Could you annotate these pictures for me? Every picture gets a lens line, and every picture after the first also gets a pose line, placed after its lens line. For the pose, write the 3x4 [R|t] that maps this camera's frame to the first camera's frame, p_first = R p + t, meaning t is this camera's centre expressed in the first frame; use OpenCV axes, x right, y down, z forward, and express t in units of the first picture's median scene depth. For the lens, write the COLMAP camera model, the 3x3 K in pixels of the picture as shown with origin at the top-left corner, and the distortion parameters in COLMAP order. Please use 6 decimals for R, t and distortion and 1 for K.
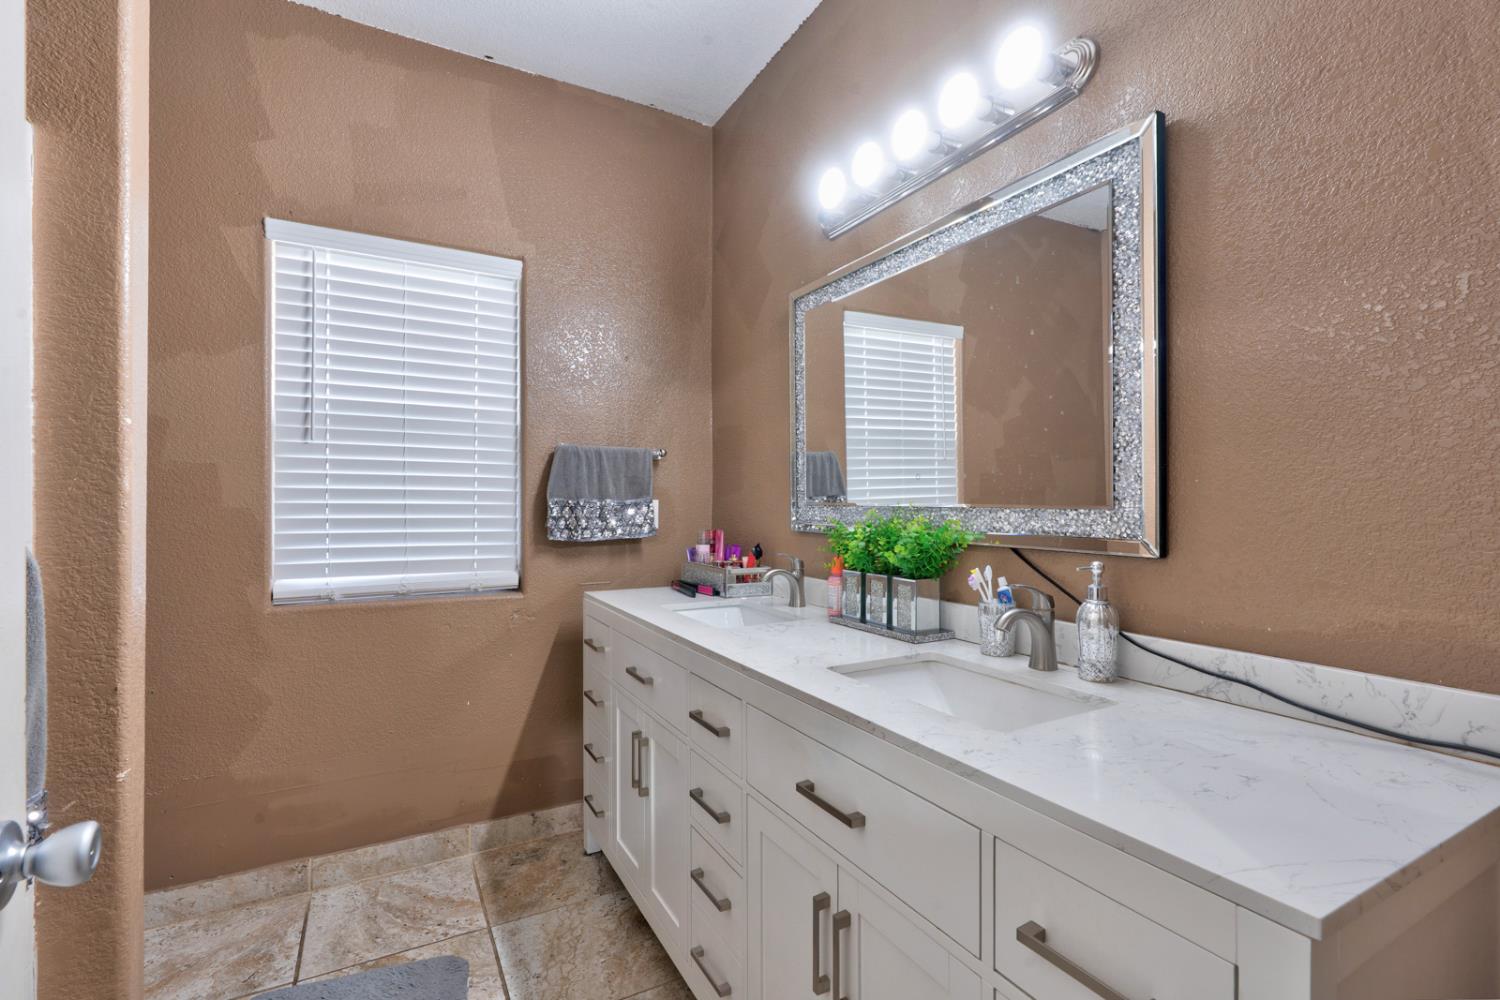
lens RADIAL K [[680.7, 0, 750.0], [0, 680.7, 500.0], [0, 0, 1]] dist [0.000106, 0.000483]
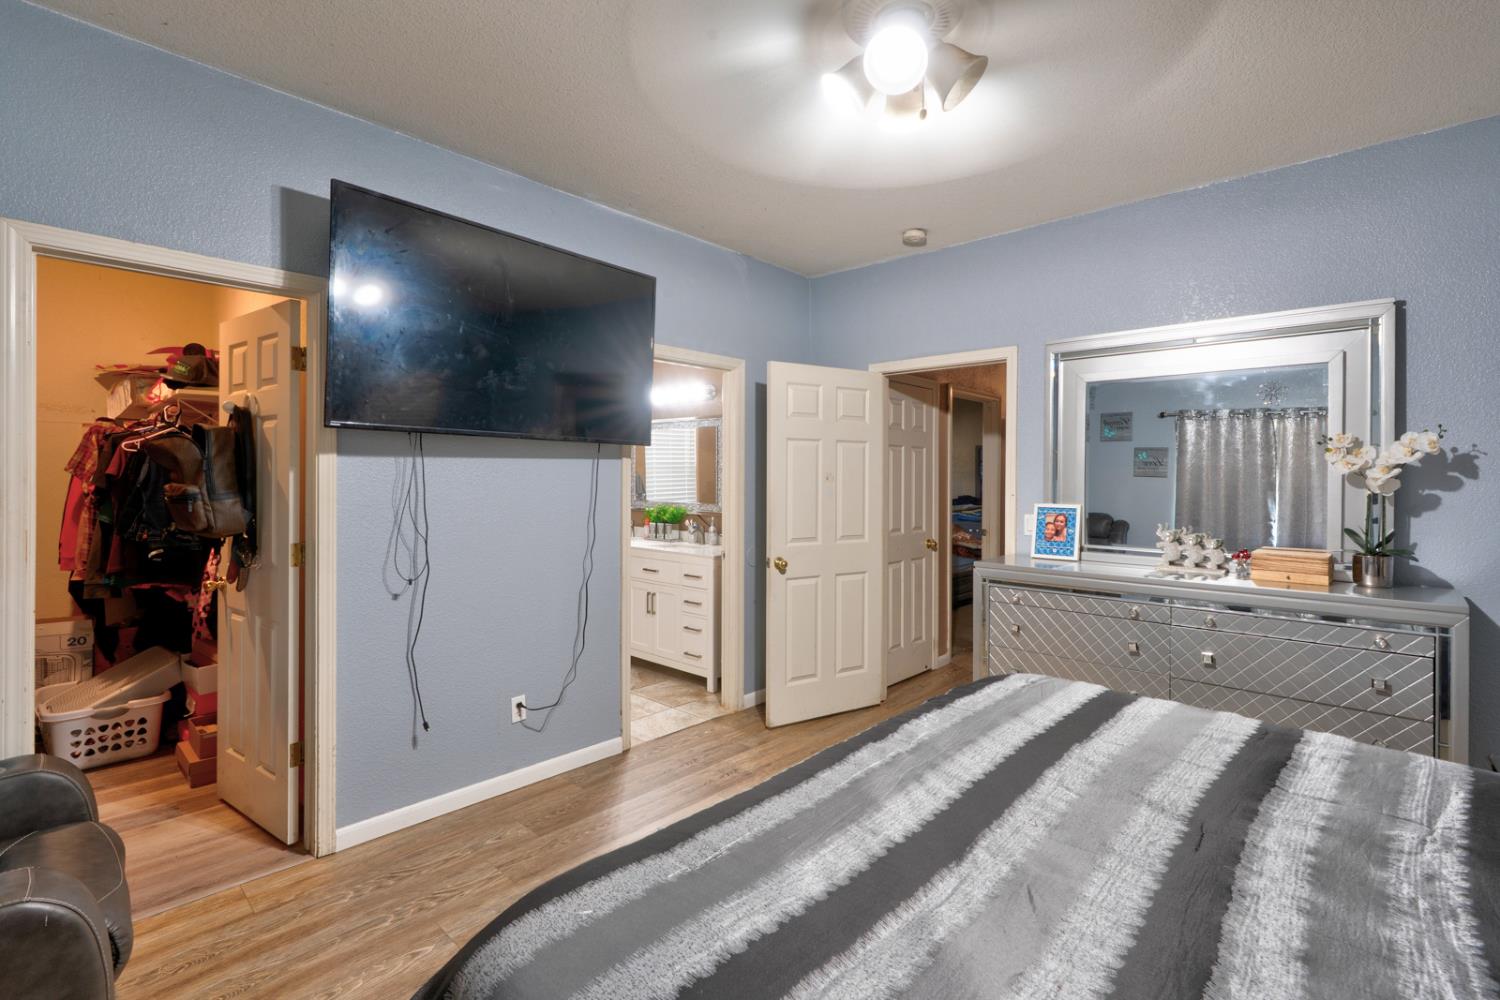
lens RADIAL K [[680.7, 0, 750.0], [0, 680.7, 500.0], [0, 0, 1]] dist [0.000106, 0.000483]
pose [[0.949359, -0.001991, 0.314188, -0.481662], [-0.008357, 0.999466, 0.031585, -0.122321], [-0.314083, -0.032611, 0.948835, -2.488139]]
